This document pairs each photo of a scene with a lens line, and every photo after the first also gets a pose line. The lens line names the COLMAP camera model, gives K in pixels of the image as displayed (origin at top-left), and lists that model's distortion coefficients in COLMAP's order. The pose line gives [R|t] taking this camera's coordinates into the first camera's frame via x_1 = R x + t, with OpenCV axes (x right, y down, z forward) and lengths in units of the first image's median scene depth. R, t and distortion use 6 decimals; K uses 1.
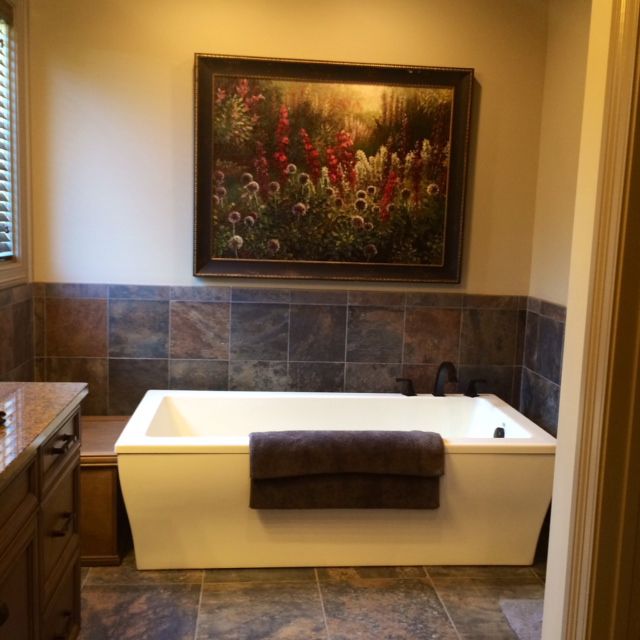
lens RADIAL K [[755.4, 0, 317.5], [0, 755.4, 320.1], [0, 0, 1]] dist [0.061825, 0.000000]
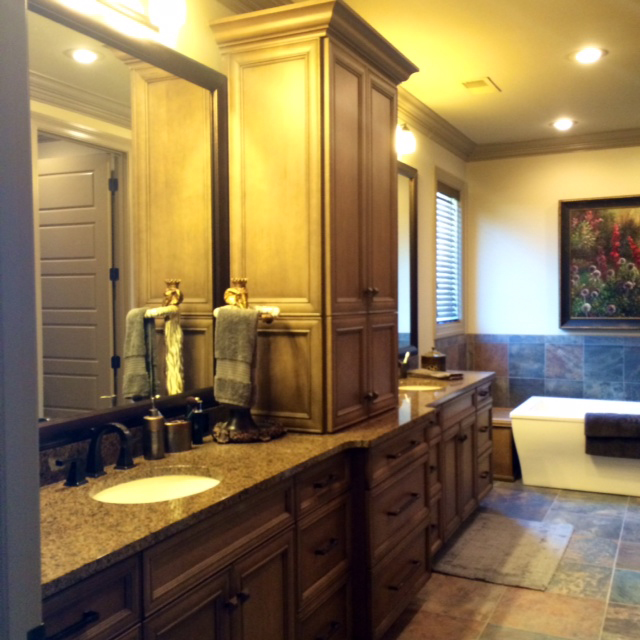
lens RADIAL K [[755.4, 0, 317.9], [0, 755.4, 318.9], [0, 0, 1]] dist [0.061825, 0.000000]
pose [[0.861138, -0.027641, -0.507620, 0.228690], [-0.023741, 0.995245, -0.094469, 0.091274], [0.507817, 0.093402, 0.856386, -0.705845]]
